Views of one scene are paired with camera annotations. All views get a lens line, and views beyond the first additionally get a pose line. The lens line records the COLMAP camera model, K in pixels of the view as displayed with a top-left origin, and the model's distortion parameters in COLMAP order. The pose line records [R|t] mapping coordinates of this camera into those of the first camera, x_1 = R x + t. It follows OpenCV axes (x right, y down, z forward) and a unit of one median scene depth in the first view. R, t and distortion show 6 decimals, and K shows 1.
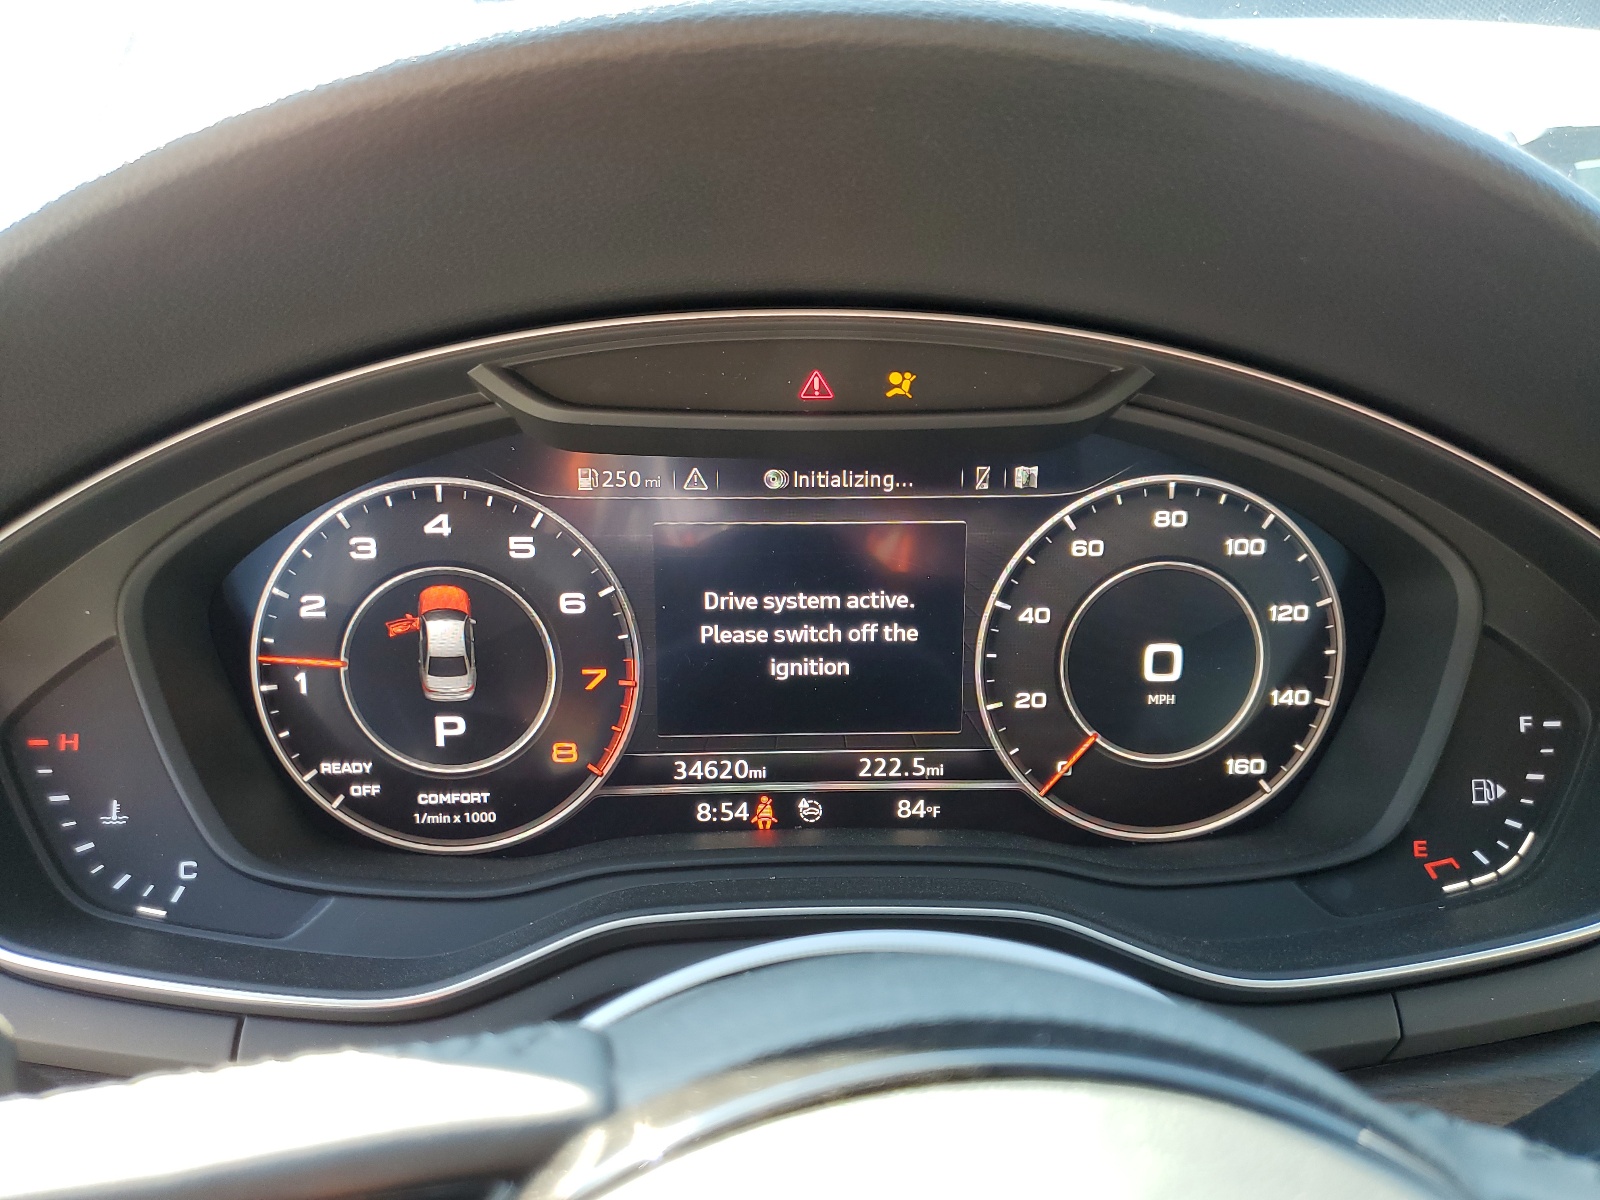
lens RADIAL K [[1218.3, 0, 800.7], [0, 1218.3, 602.5], [0, 0, 1]] dist [0.003765, -0.000156]
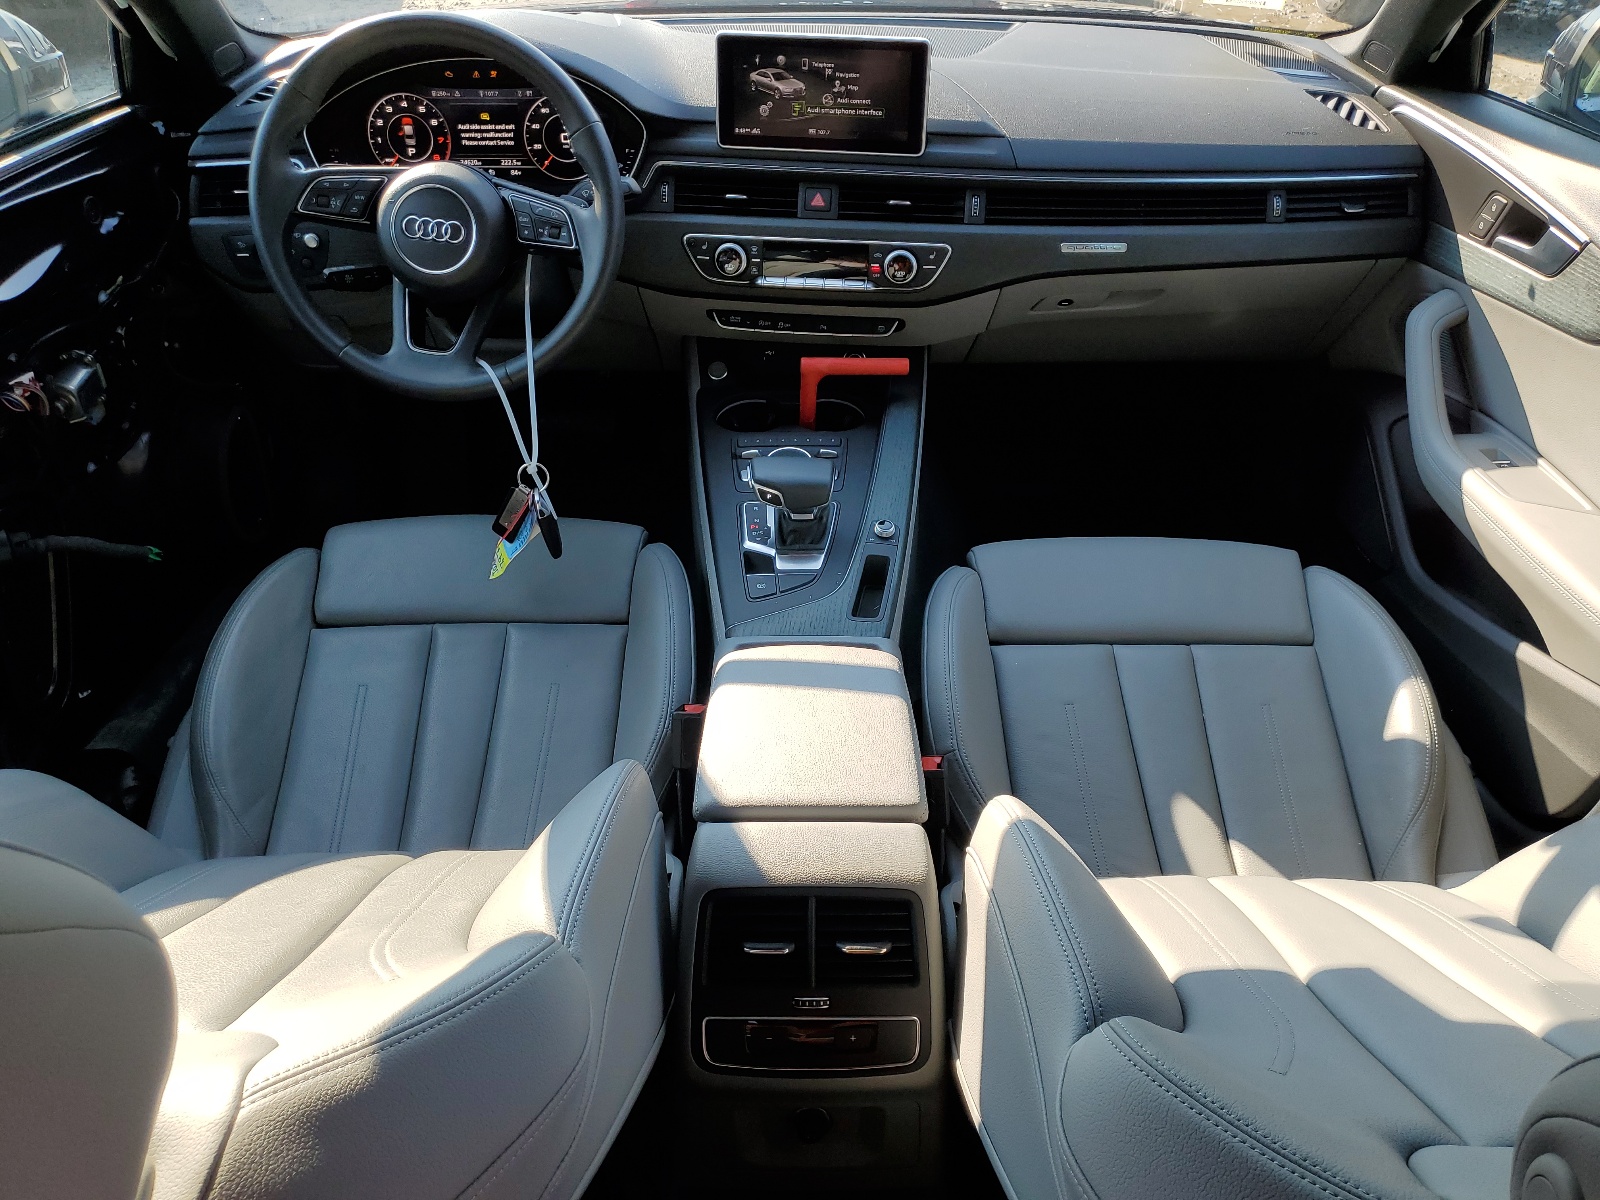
lens RADIAL K [[1218.3, 0, 797.3], [0, 1218.3, 602.0], [0, 0, 1]] dist [0.003765, -0.000156]
pose [[0.997767, 0.031870, -0.058698, 1.501443], [-0.009873, 0.939541, 0.342294, 0.111993], [0.066058, -0.340950, 0.937758, -3.831749]]
